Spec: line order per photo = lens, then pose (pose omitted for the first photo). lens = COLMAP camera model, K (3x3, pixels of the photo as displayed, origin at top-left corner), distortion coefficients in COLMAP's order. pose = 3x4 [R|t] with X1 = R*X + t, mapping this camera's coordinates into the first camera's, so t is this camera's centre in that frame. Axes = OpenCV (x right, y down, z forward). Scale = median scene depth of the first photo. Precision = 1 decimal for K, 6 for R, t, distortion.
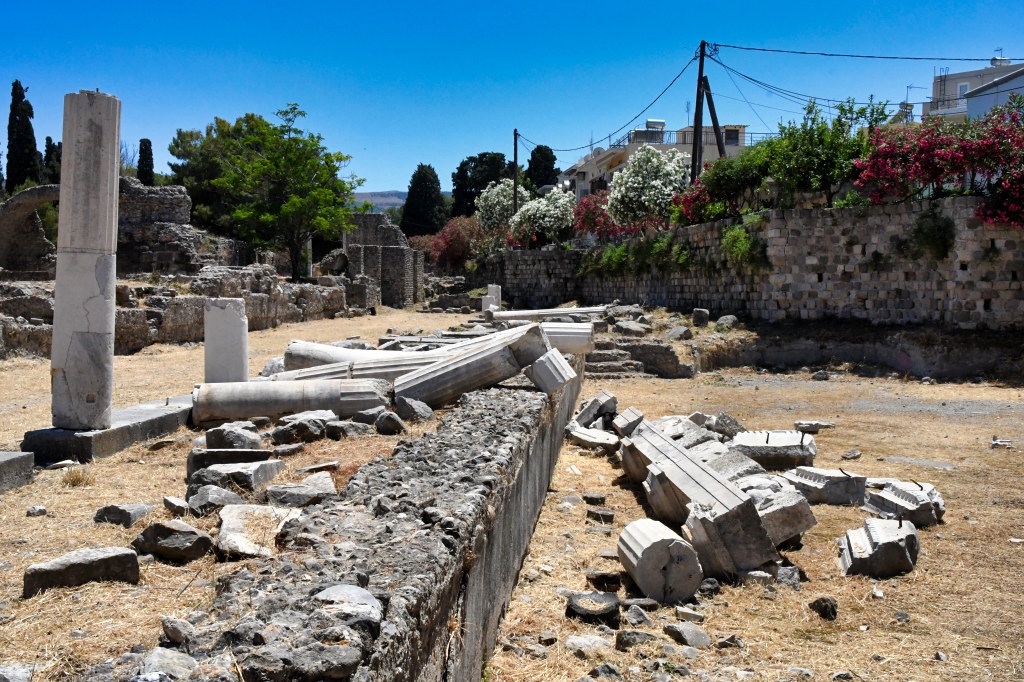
lens RADIAL K [[1205.2, 0, 511.3], [0, 1205.2, 327.4], [0, 0, 1]] dist [-0.010663, 0.404574]
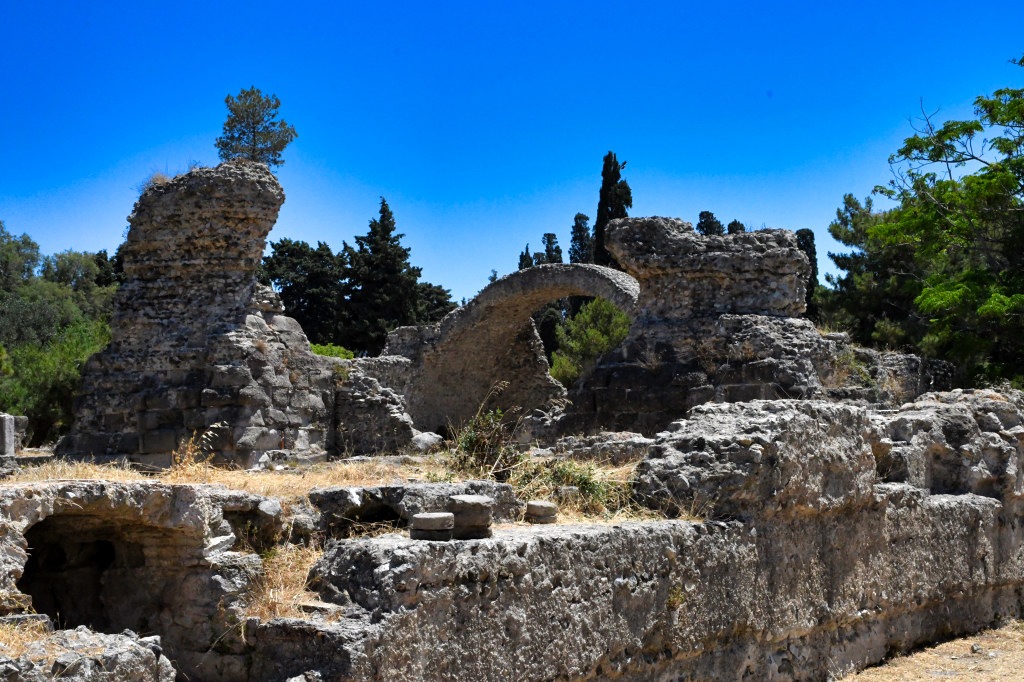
lens RADIAL K [[1662.1, 0, 512.0], [0, 1662.1, 341.0], [0, 0, 1]] dist [0.134535, 0.199234]
pose [[0.881687, -0.053769, -0.468761, -0.114557], [0.003729, 0.994249, -0.107031, -0.021730], [0.471820, 0.092620, 0.876817, 0.594388]]
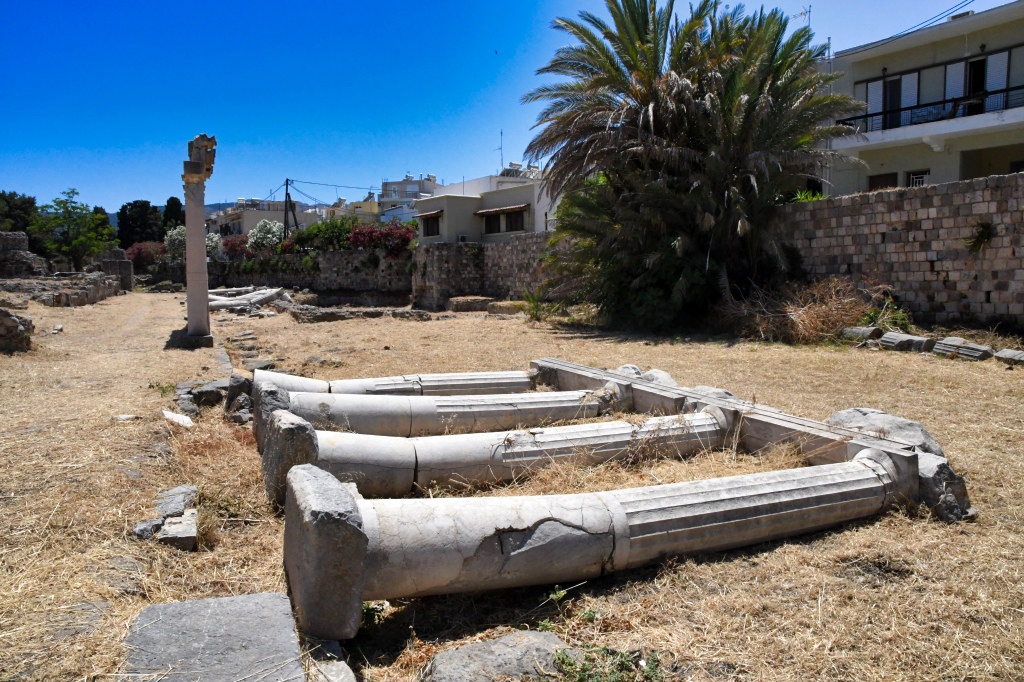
lens RADIAL K [[766.9, 0, 506.0], [0, 766.9, 339.7], [0, 0, 1]] dist [-0.131740, 0.118316]
pose [[0.889568, -0.046570, 0.454422, -0.166304], [0.024278, 0.998204, 0.054773, 0.017799], [-0.456157, -0.037692, 0.889101, -0.608602]]
